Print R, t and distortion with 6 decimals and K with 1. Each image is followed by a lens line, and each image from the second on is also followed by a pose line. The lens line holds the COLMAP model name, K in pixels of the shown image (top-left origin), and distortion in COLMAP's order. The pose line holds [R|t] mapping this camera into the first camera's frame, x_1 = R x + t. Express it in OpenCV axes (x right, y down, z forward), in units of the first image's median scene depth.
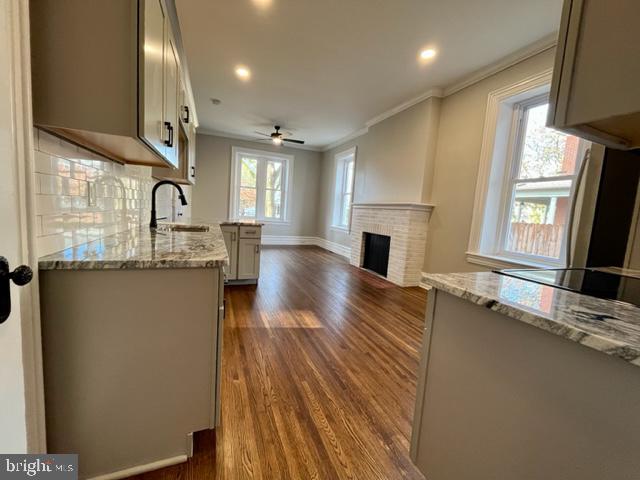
lens RADIAL K [[258.0, 0, 319.5], [0, 258.0, 237.5], [0, 0, 1]] dist [-0.002816, -0.001000]
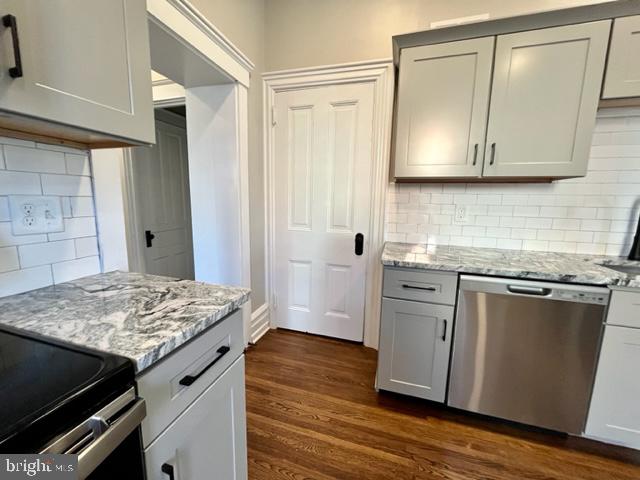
lens RADIAL K [[258.0, 0, 315.8], [0, 258.0, 237.8], [0, 0, 1]] dist [-0.002816, -0.001000]
pose [[-0.635369, 0.032973, -0.771504, 0.129151], [-0.141190, 0.977286, 0.158044, -0.027773], [0.759191, 0.209345, -0.616282, 0.232934]]
